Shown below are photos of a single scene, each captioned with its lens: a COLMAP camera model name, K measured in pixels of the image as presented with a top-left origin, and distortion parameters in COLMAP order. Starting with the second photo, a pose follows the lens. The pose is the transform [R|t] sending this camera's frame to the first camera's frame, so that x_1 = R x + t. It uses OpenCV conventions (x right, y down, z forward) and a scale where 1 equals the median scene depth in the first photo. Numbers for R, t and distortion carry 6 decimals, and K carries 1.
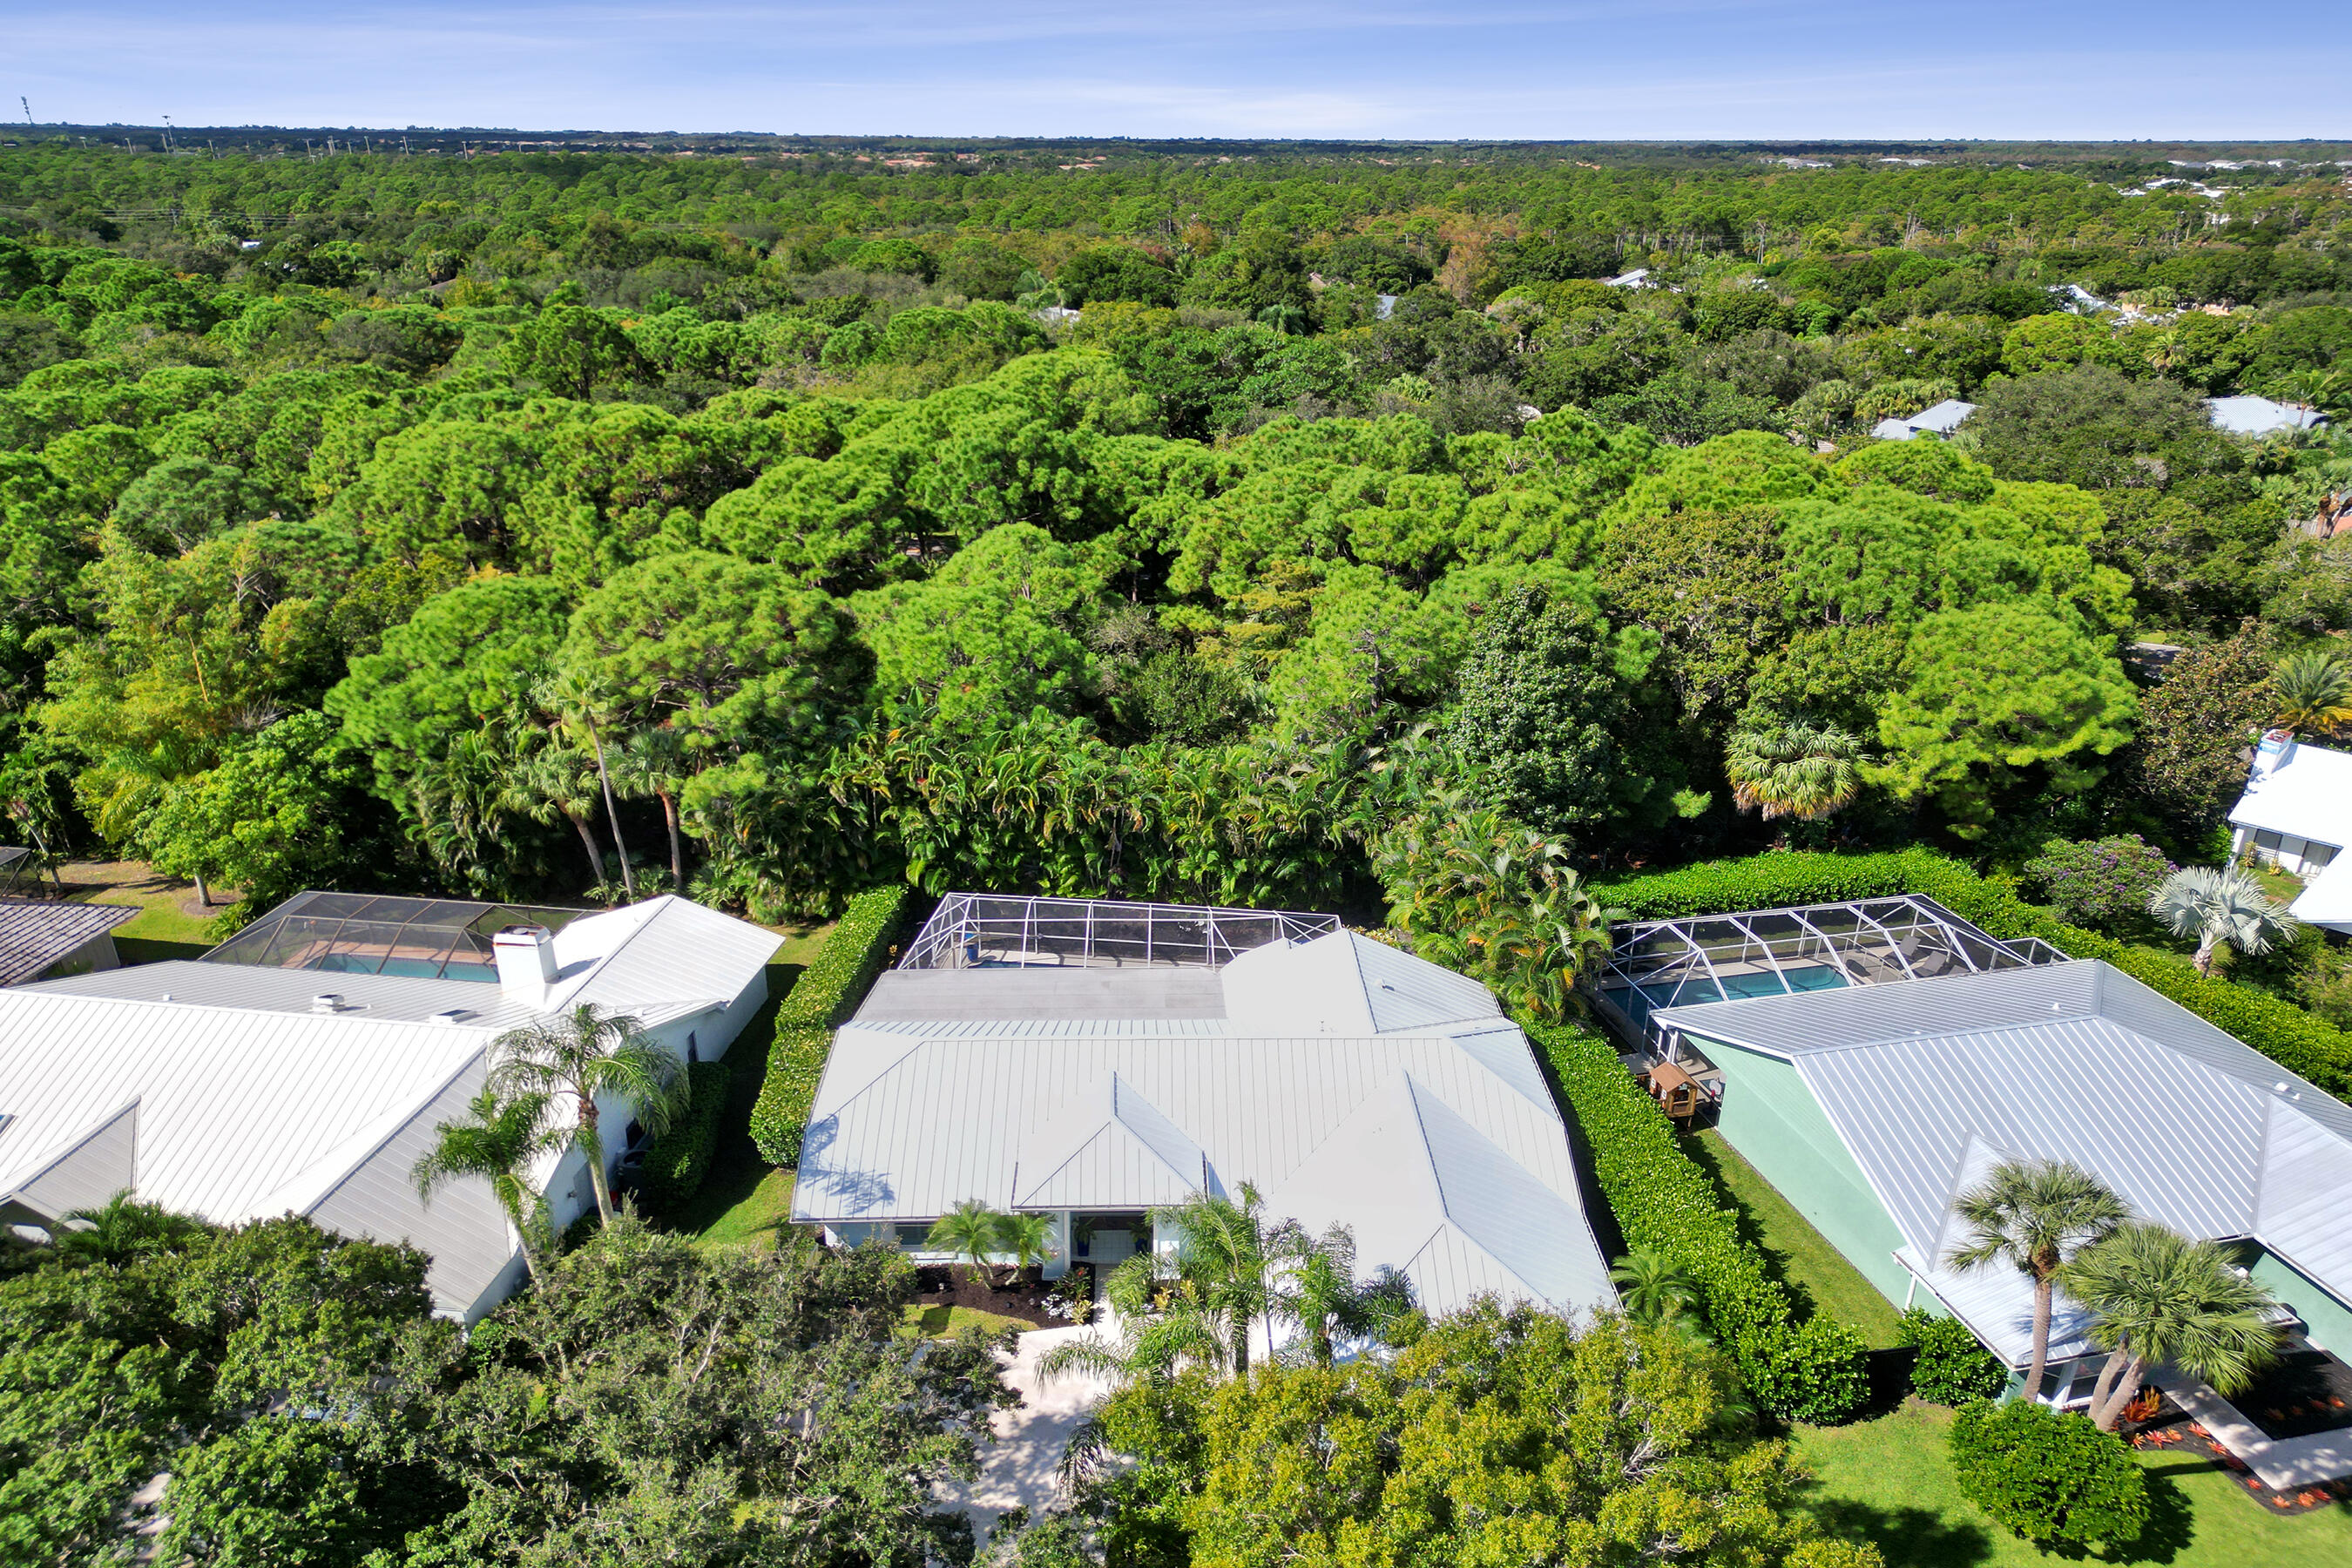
lens RADIAL K [[1645.4, 0, 1180.9], [0, 1645.4, 856.3], [0, 0, 1]] dist [0.073931, -0.072349]
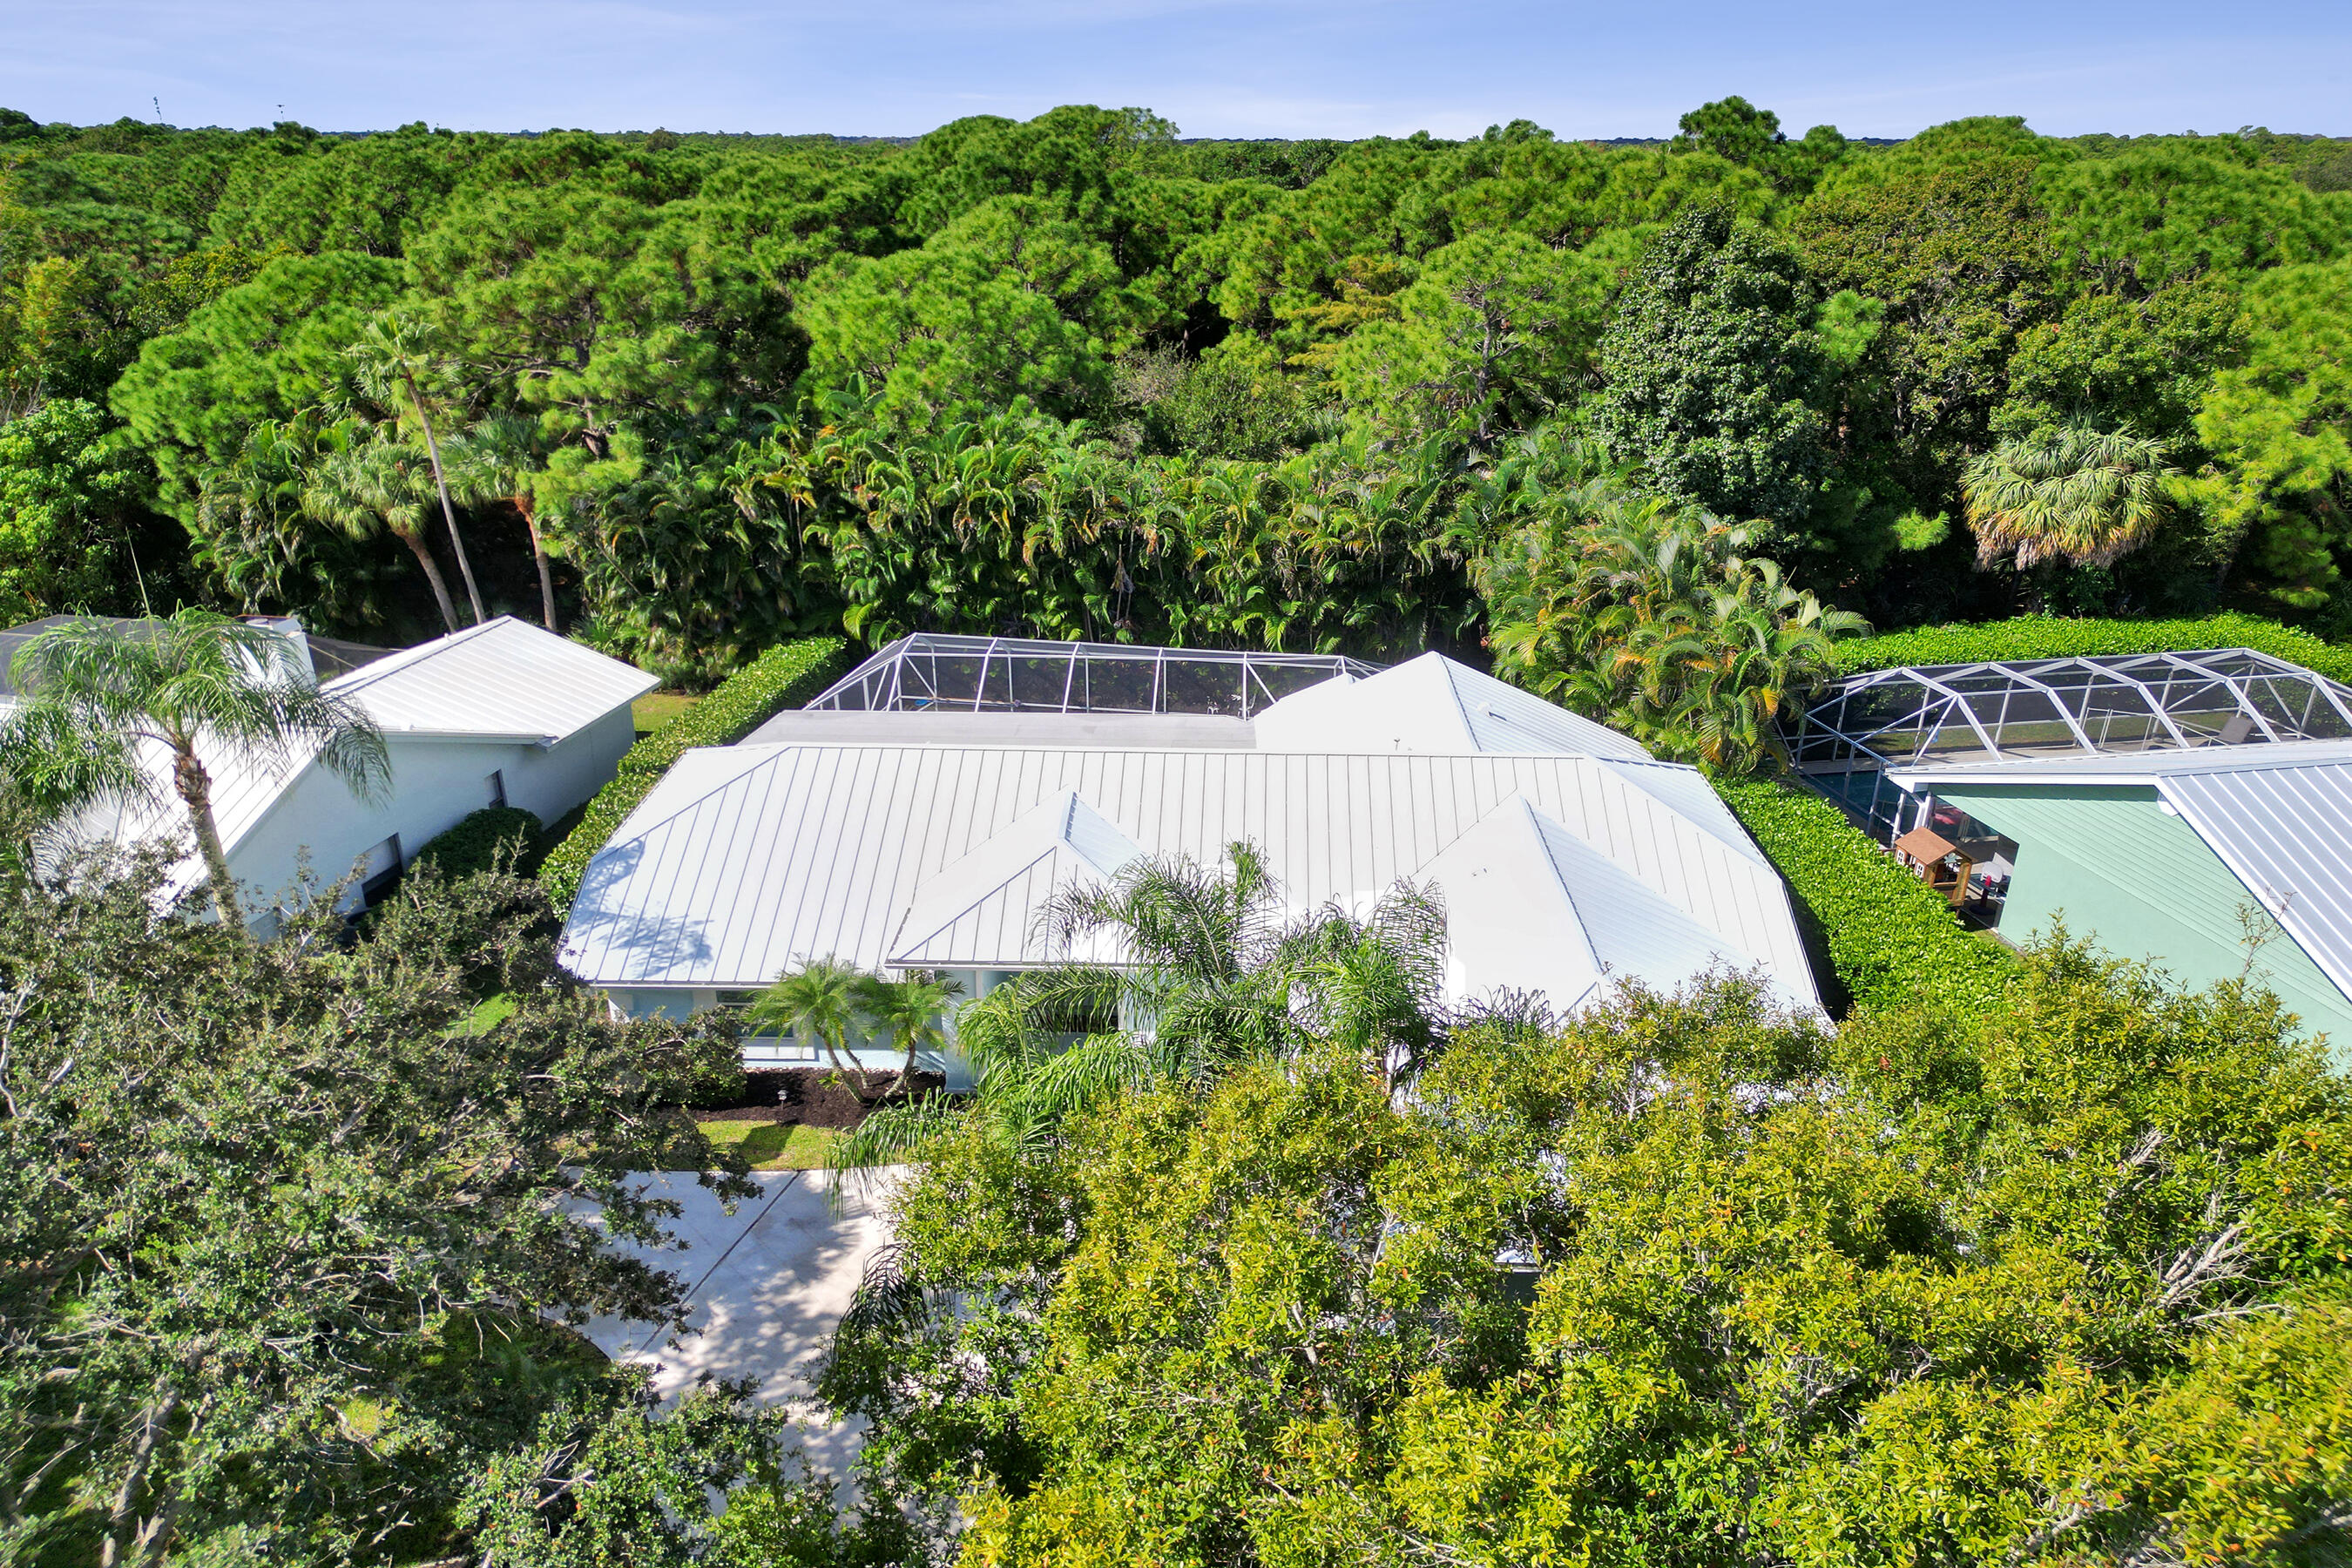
lens RADIAL K [[1637.3, 0, 1181.5], [0, 1637.3, 894.3], [0, 0, 1]] dist [0.050482, -0.049331]
pose [[0.998538, 0.019681, -0.050351, 0.026744], [-0.018719, 0.999635, 0.019505, 0.118171], [0.050716, -0.018534, 0.998541, 0.268500]]
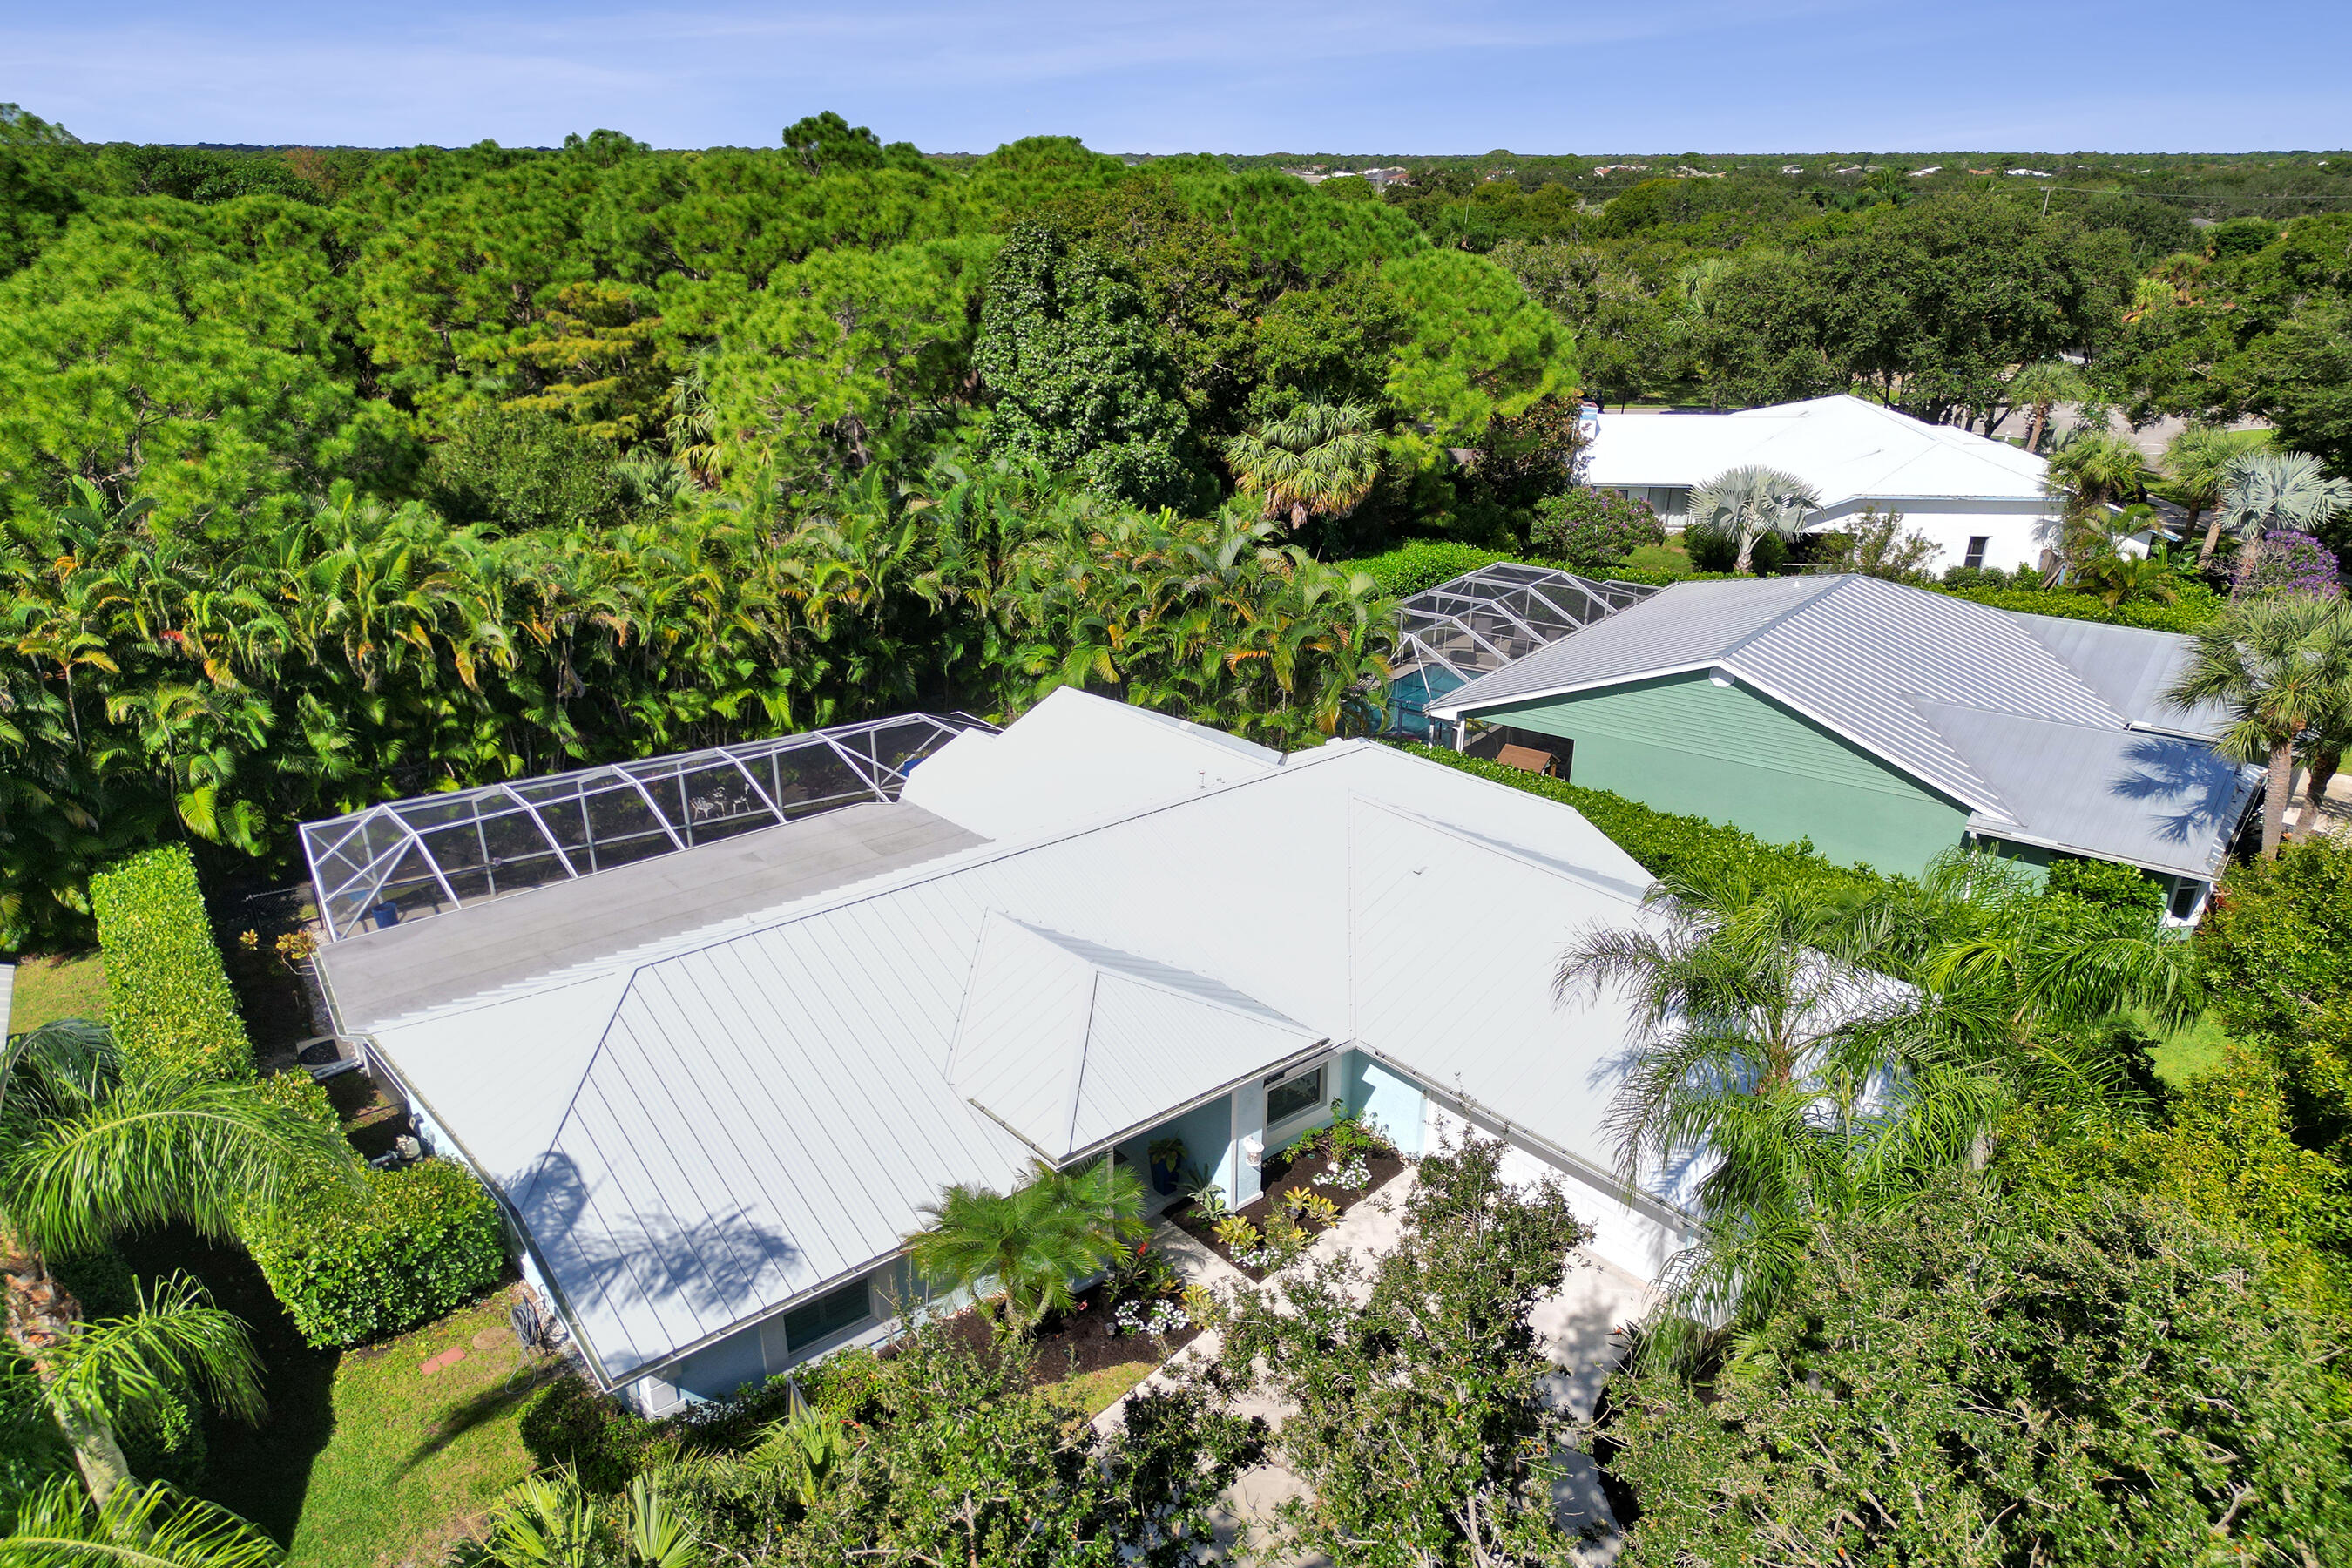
lens RADIAL K [[1637.3, 0, 1181.5], [0, 1637.3, 894.3], [0, 0, 1]] dist [0.050482, -0.049331]
pose [[0.769278, -0.261920, 0.582760, -0.239891], [0.251877, 0.962565, 0.100129, 0.062597], [-0.587170, 0.069757, 0.806452, 0.386543]]
